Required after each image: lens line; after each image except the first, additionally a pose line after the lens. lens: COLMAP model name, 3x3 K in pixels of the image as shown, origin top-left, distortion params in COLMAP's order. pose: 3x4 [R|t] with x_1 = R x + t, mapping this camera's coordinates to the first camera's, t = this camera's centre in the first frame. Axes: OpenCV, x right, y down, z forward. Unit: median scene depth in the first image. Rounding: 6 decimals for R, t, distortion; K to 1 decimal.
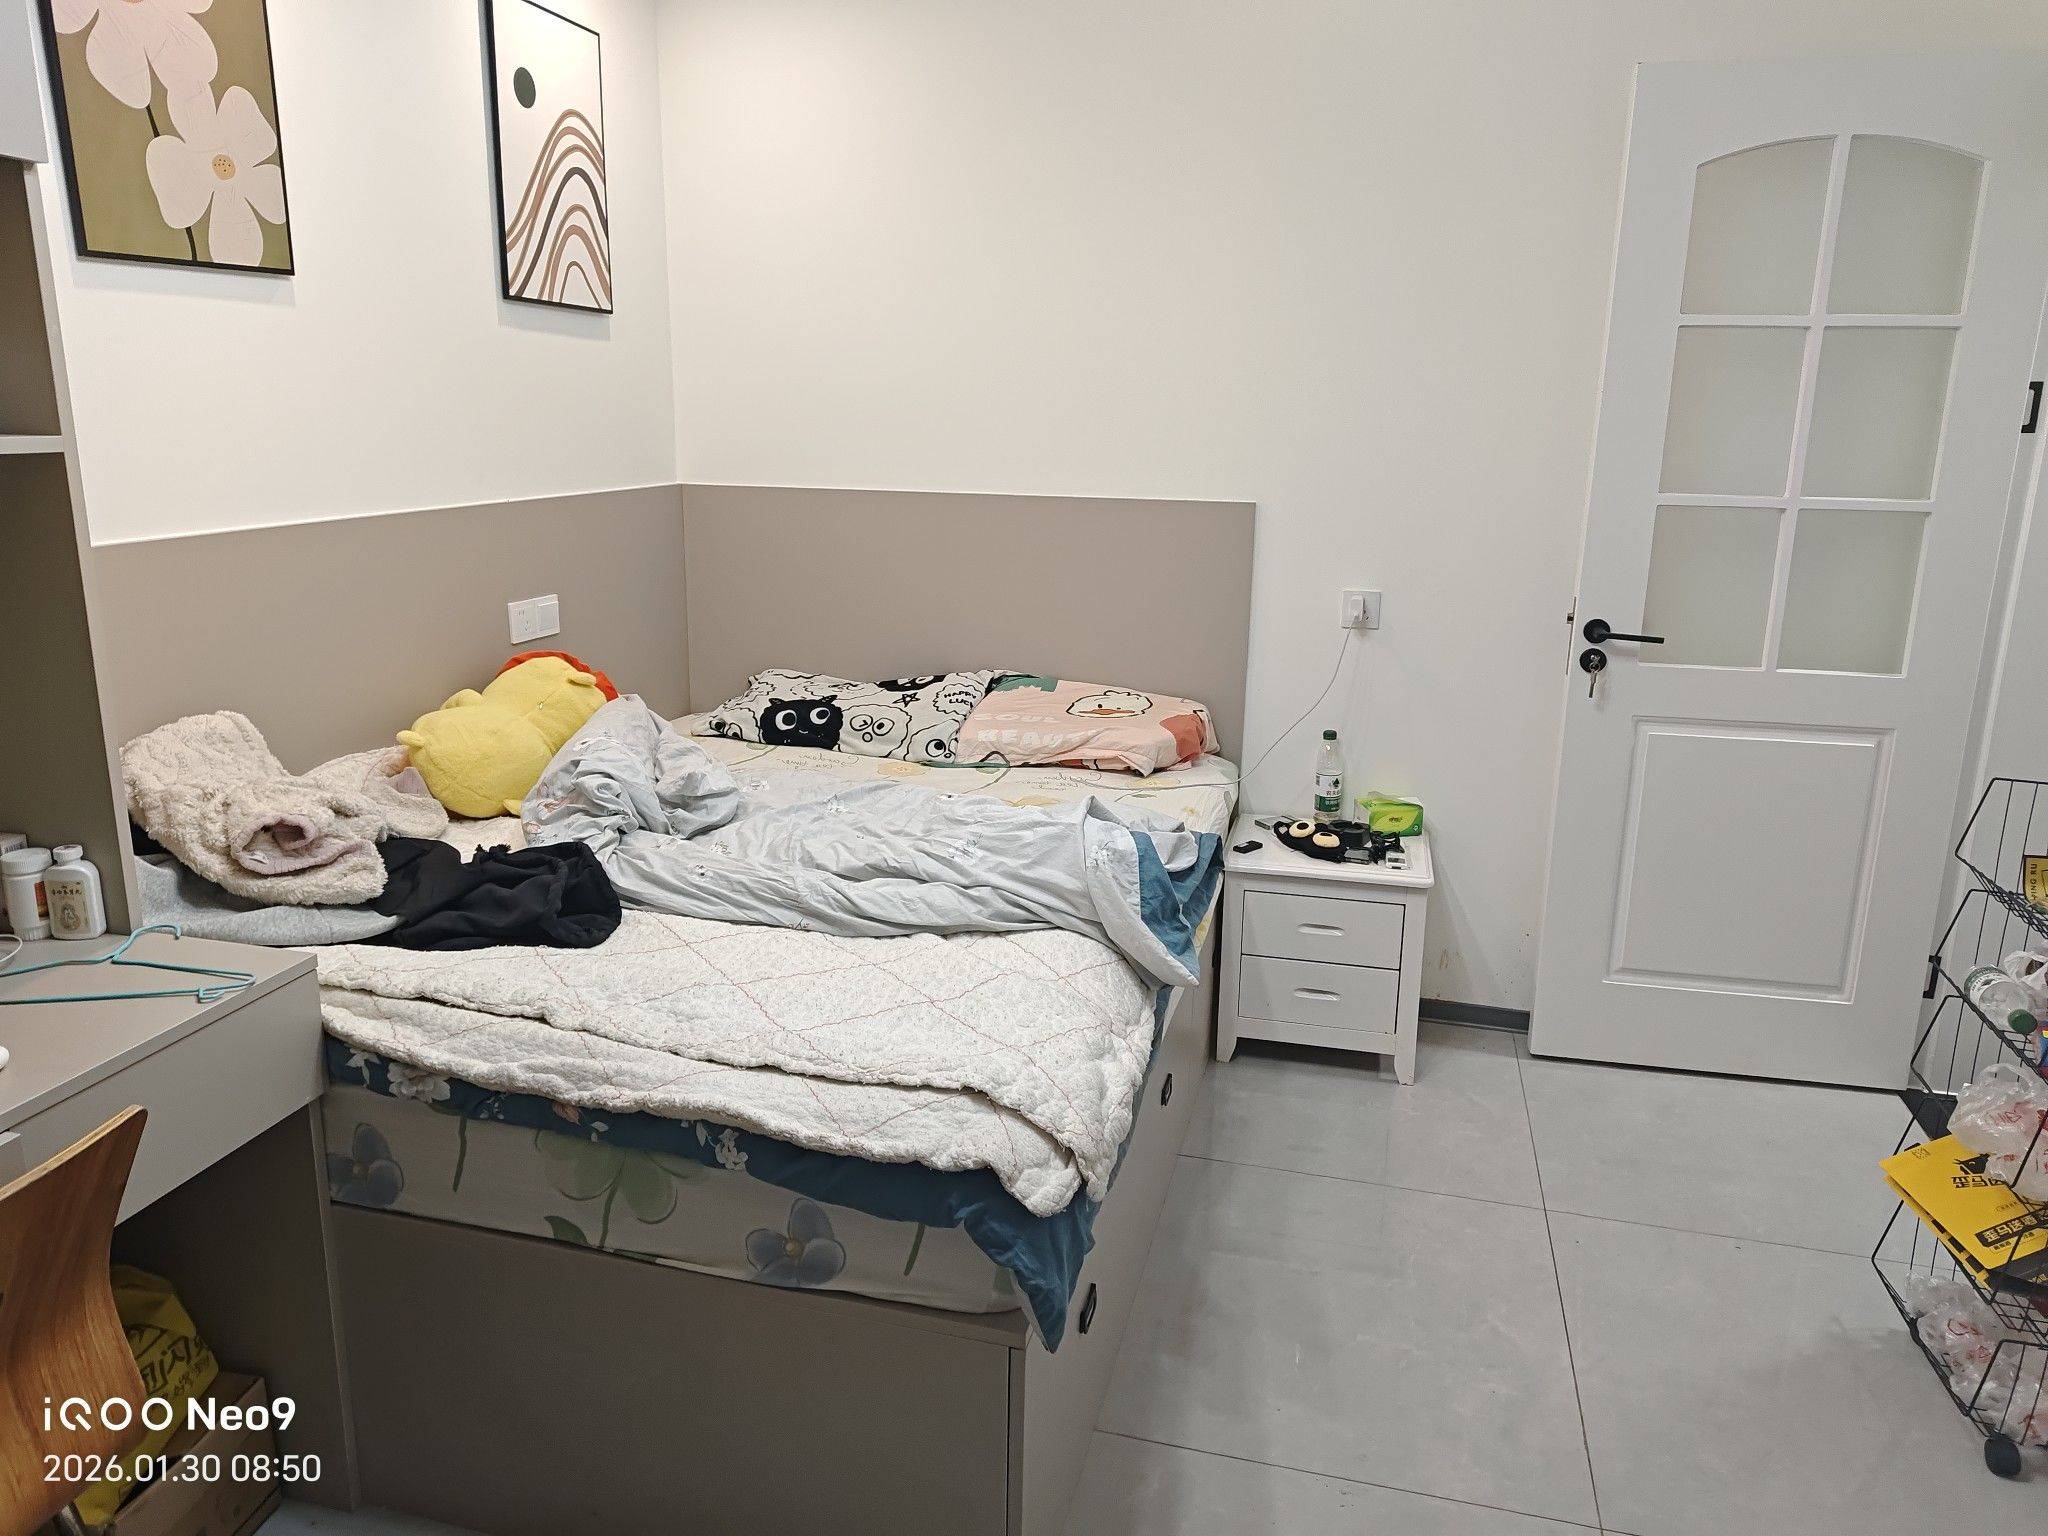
lens RADIAL K [[1382.0, 0, 1037.0], [0, 1382.0, 726.5], [0, 0, 1]] dist [0.028281, -0.021844]
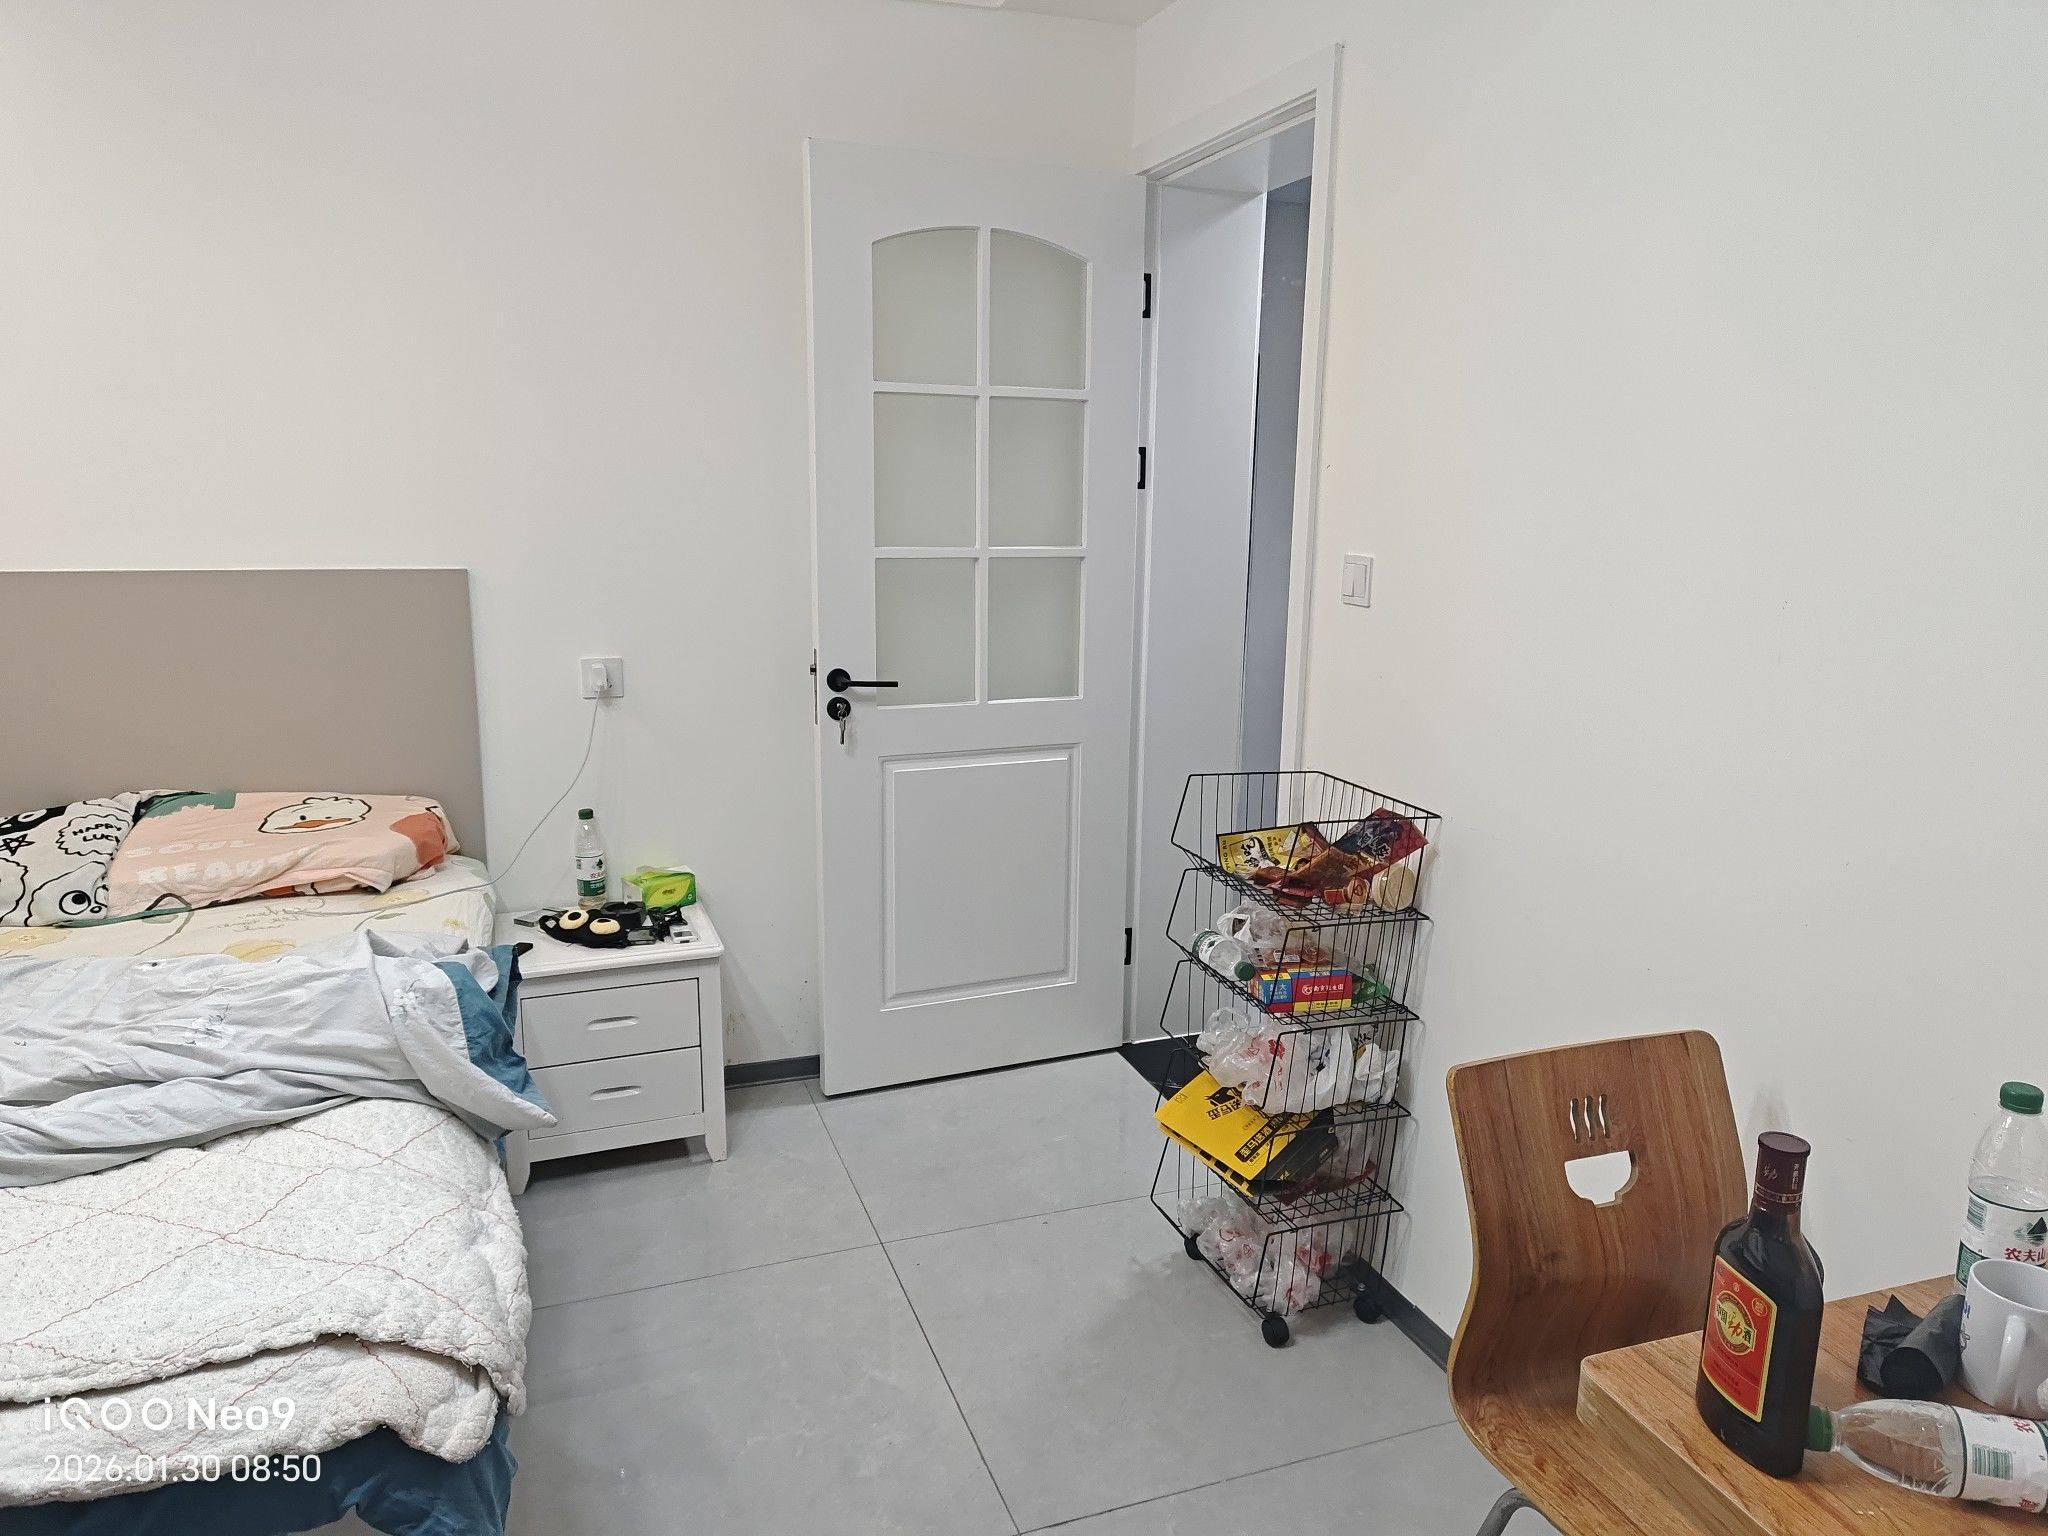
lens RADIAL K [[1382.0, 0, 1024.4], [0, 1382.0, 757.4], [0, 0, 1]] dist [0.028281, -0.021844]
pose [[0.821176, -0.116652, 0.558625, -0.086434], [0.126714, 0.991721, 0.020822, -0.018950], [-0.556429, 0.053687, 0.829159, 0.078730]]
